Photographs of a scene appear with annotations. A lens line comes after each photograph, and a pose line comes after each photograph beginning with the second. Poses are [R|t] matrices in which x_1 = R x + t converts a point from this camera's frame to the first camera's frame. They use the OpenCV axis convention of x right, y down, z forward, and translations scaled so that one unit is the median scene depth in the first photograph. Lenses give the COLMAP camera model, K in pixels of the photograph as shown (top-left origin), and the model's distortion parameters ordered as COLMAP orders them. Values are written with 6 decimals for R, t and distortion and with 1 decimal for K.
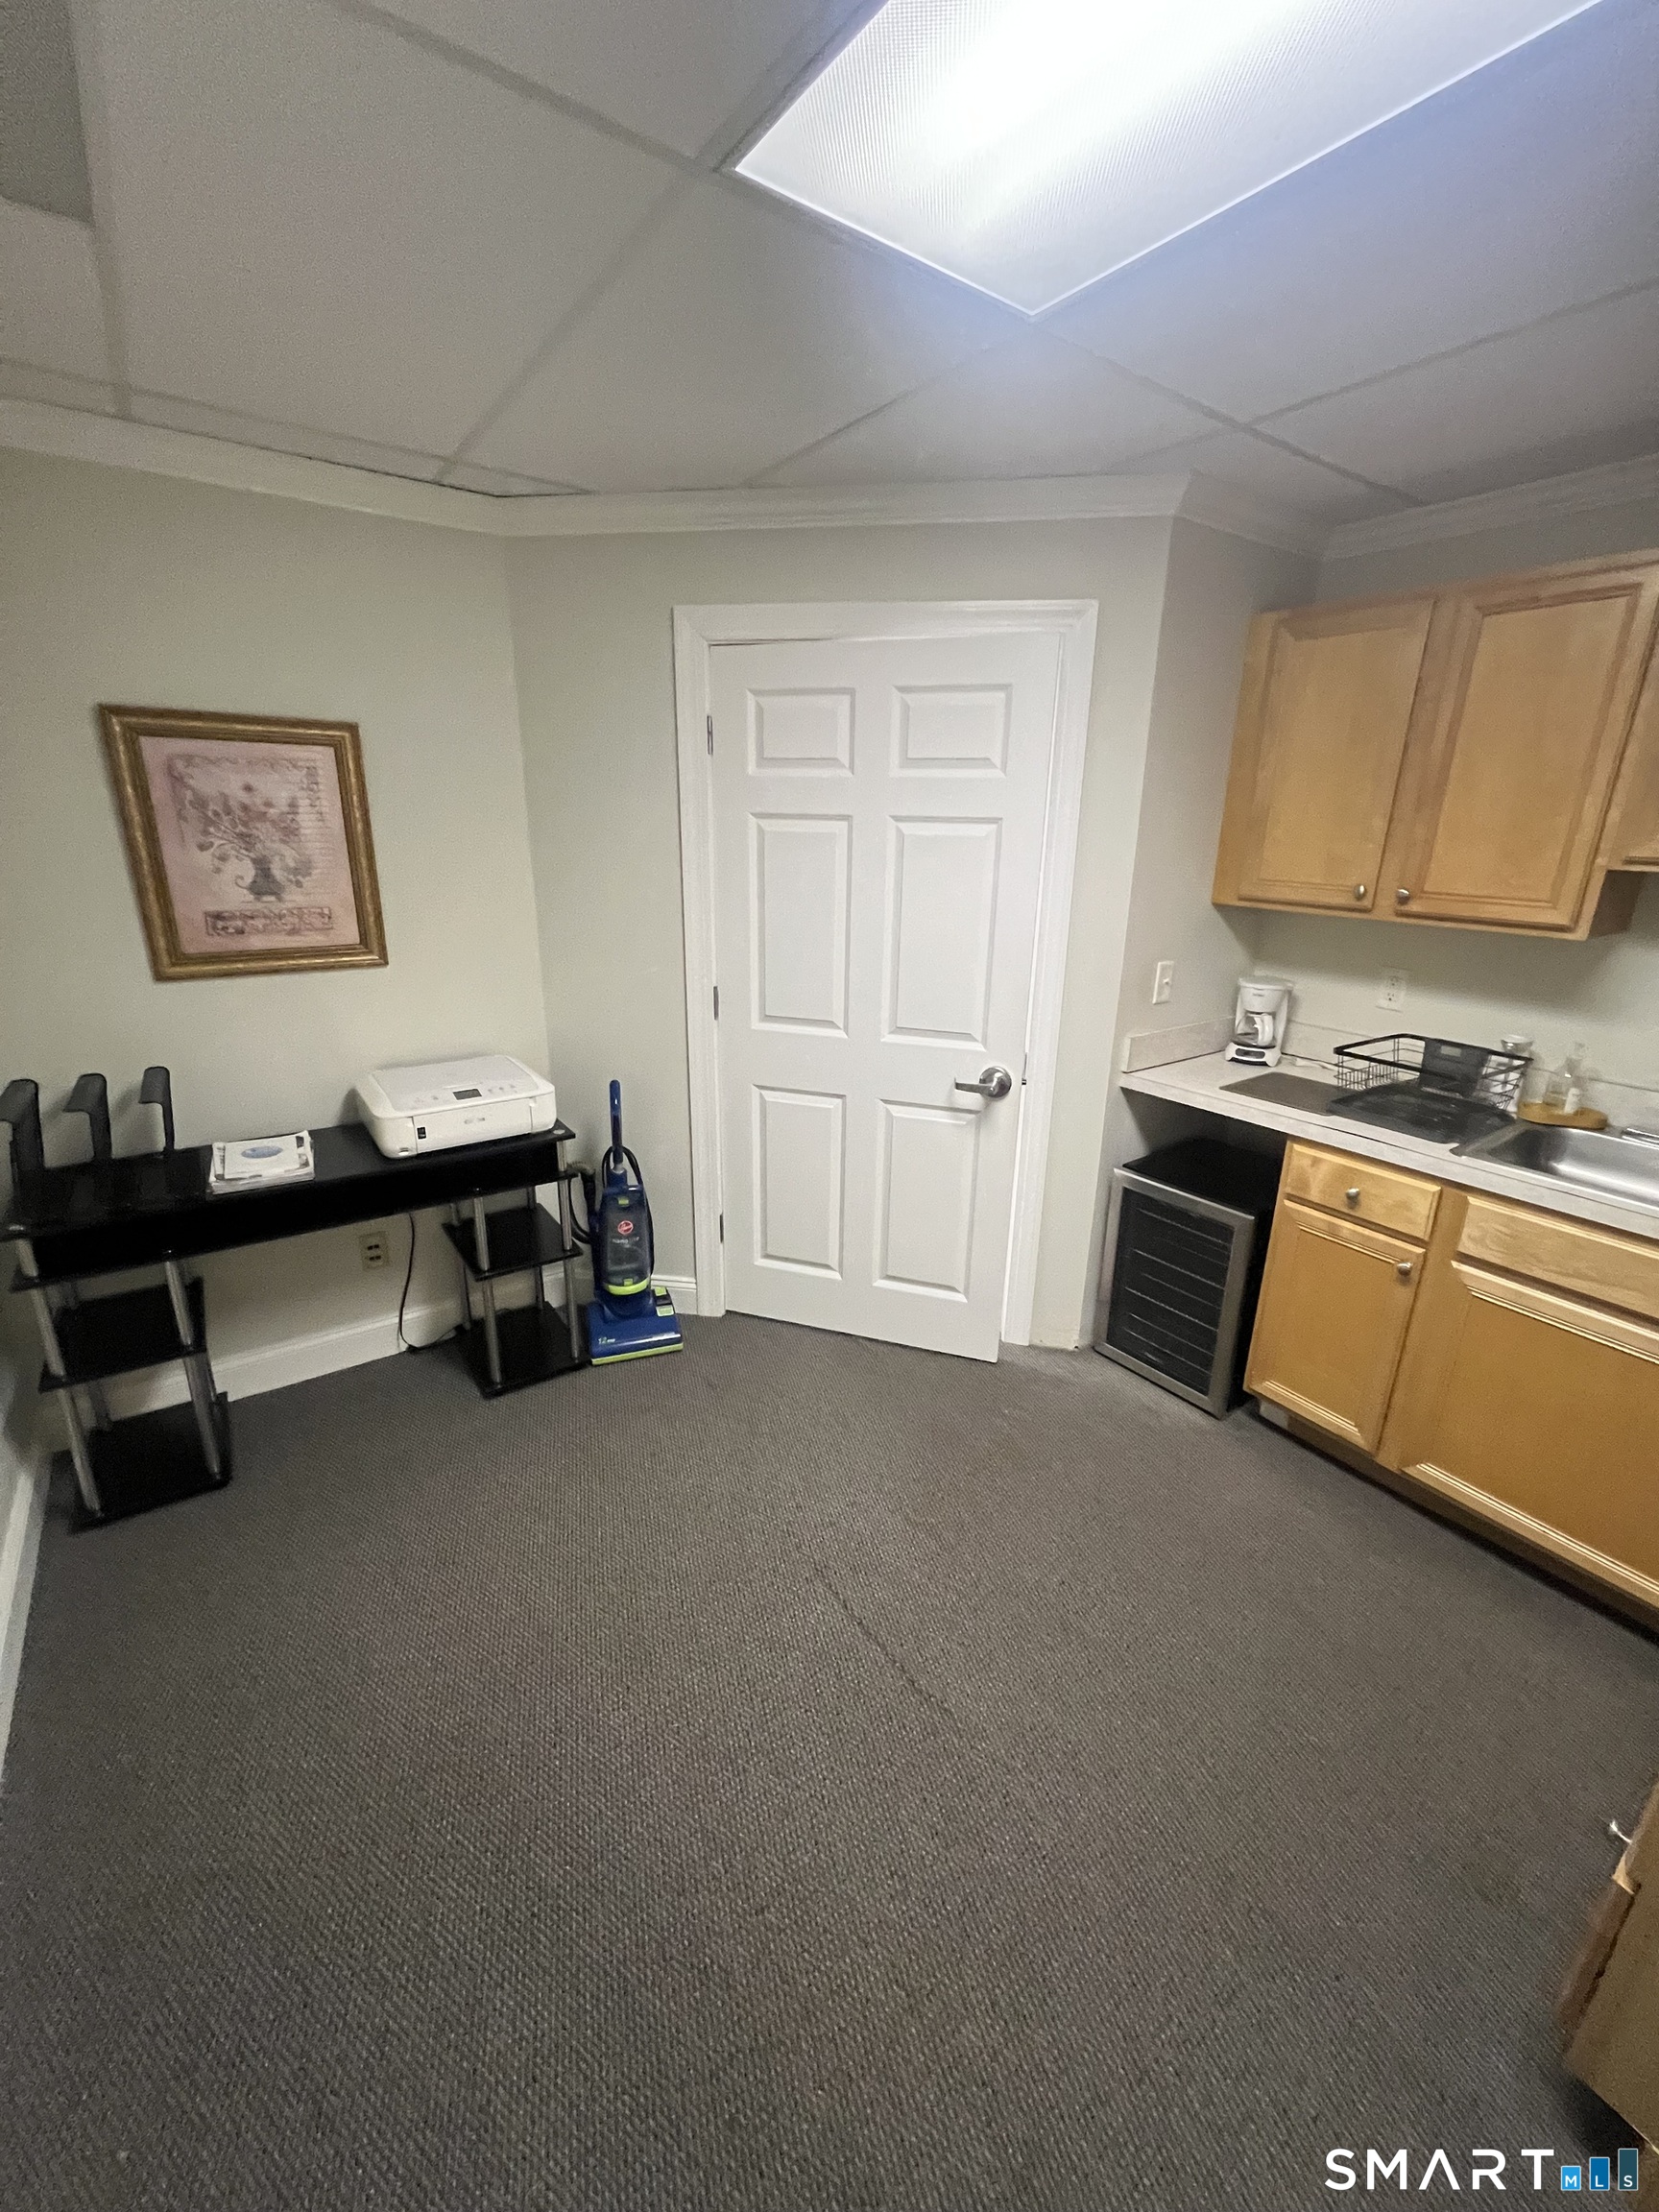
lens RADIAL K [[891.2, 0, 833.3], [0, 891.2, 1101.3], [0, 0, 1]] dist [-0.001641, -0.000004]
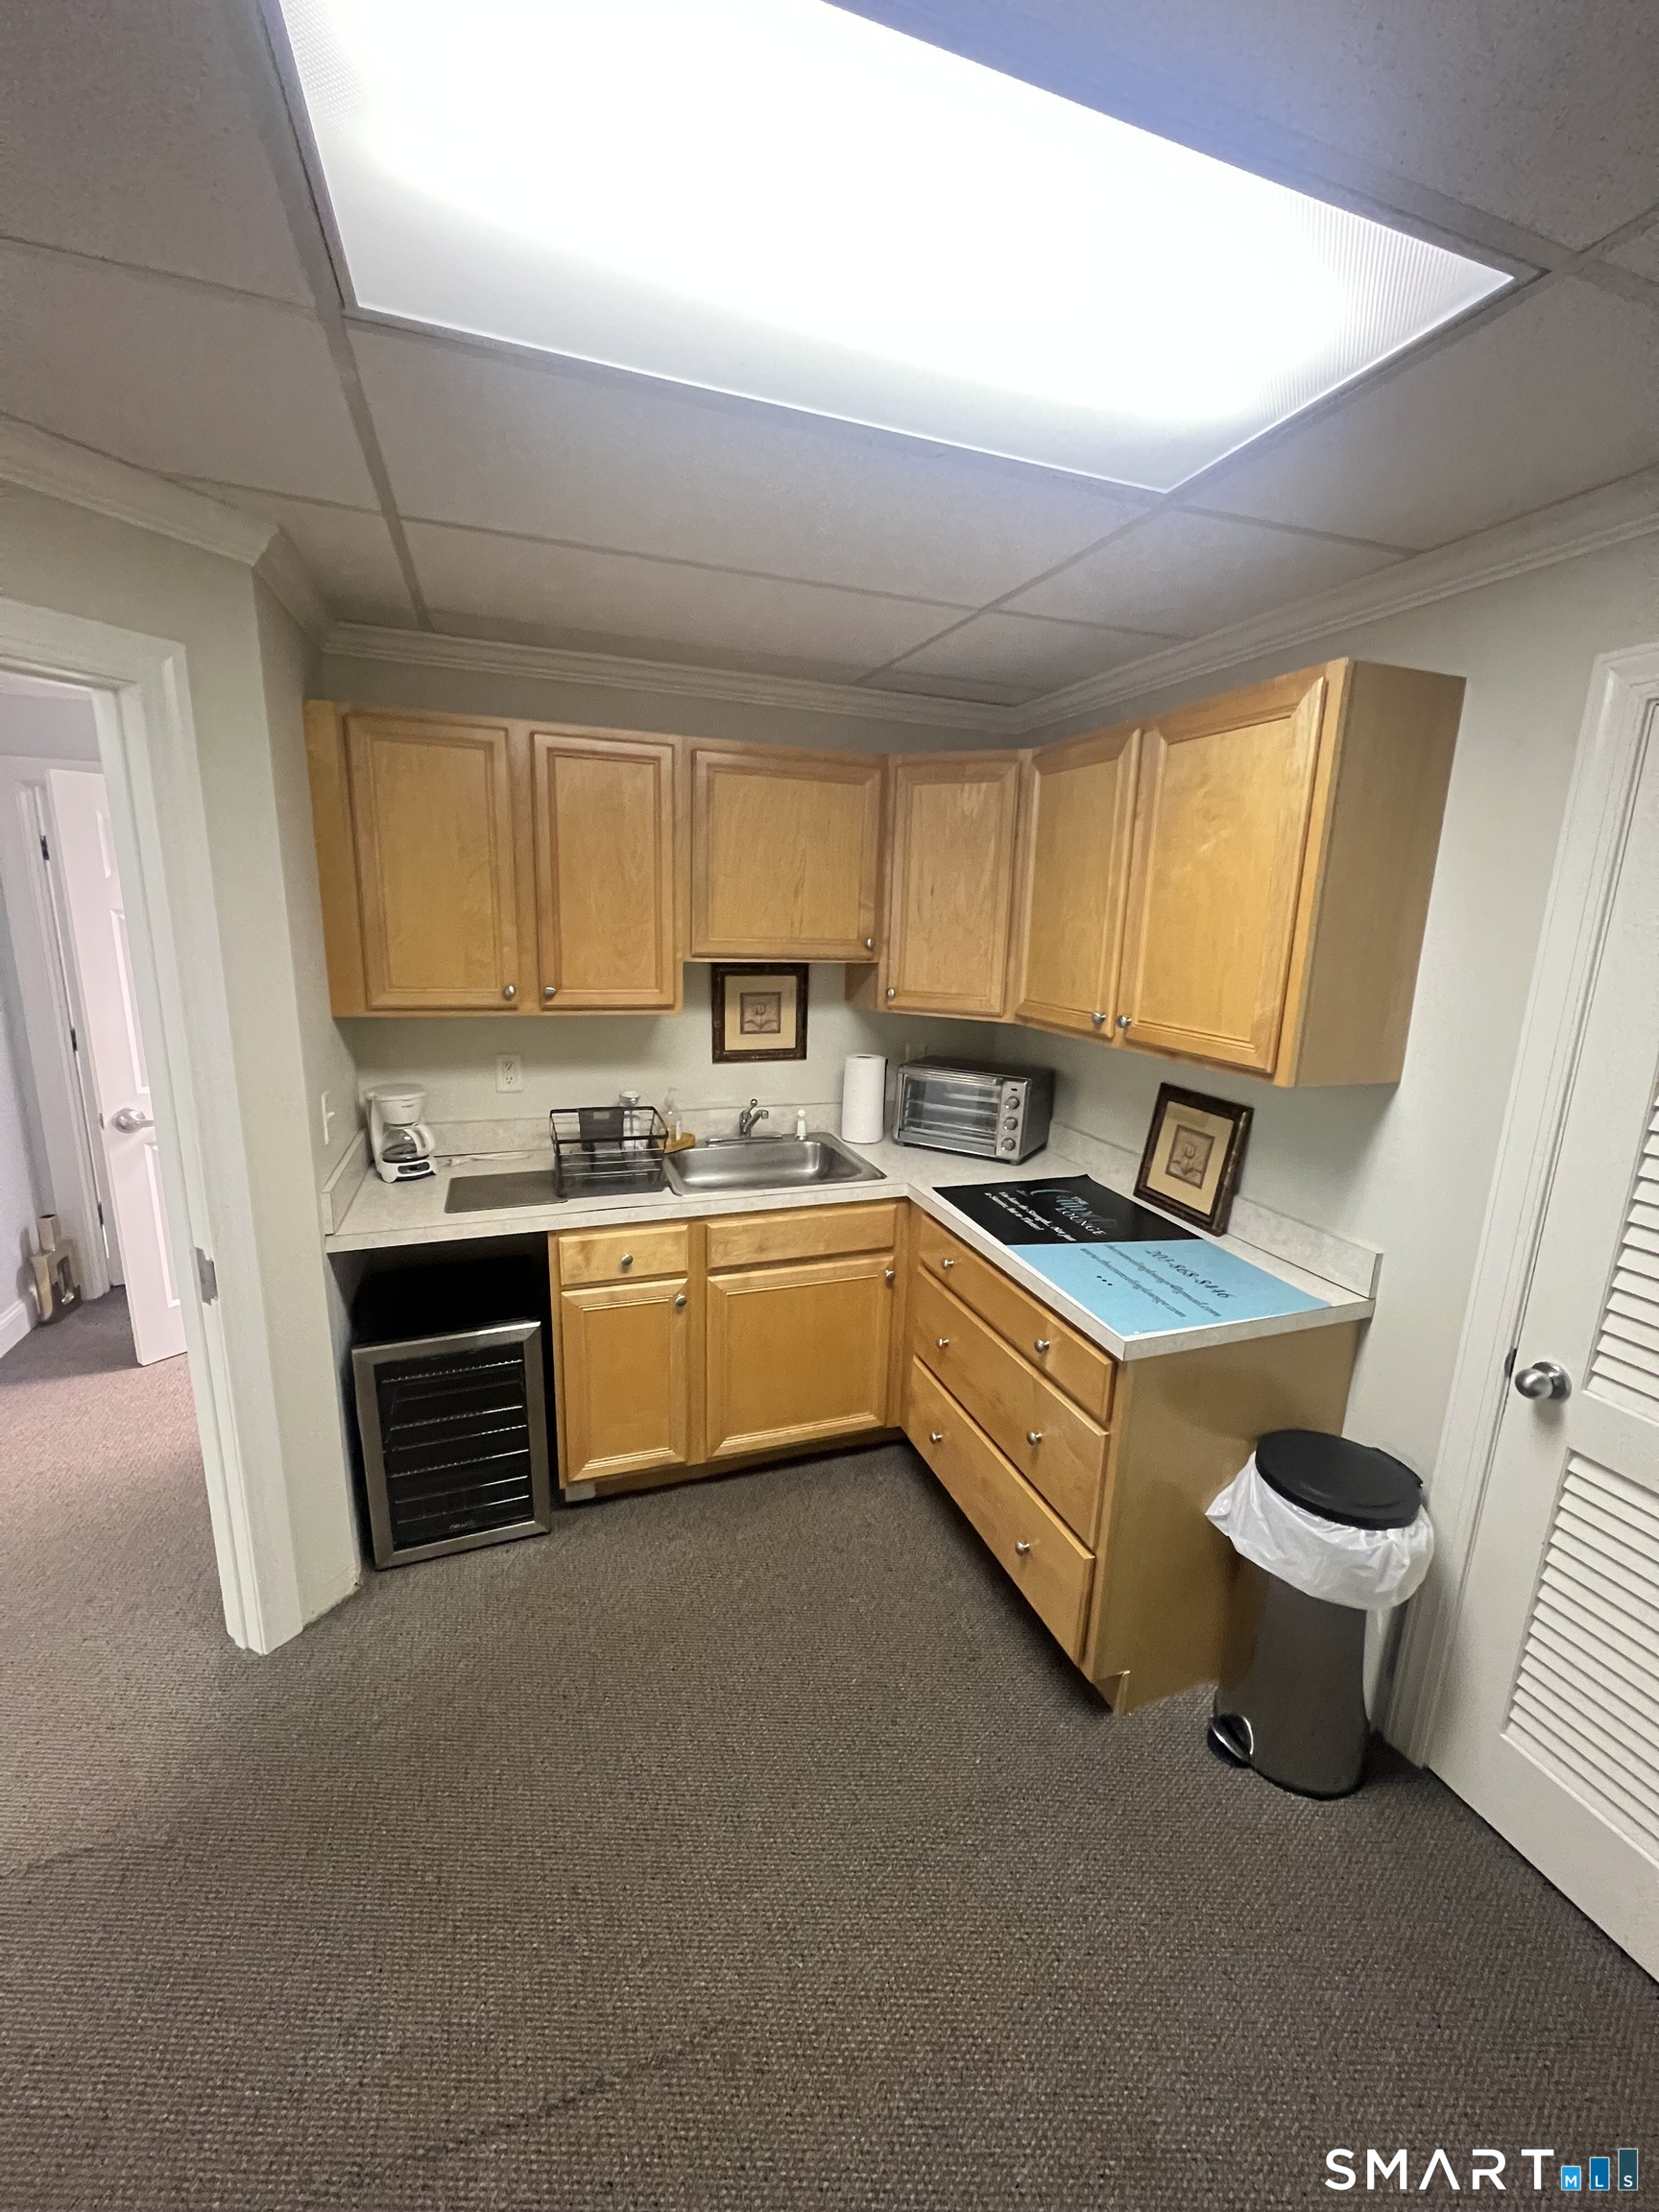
lens RADIAL K [[886.3, 0, 836.2], [0, 886.3, 1102.8], [0, 0, 1]] dist [0.001558, 0.000316]
pose [[0.279675, -0.219094, 0.934762, -0.301729], [0.271506, 0.951921, 0.141883, -0.151634], [-0.920905, 0.214112, 0.325714, 0.325646]]
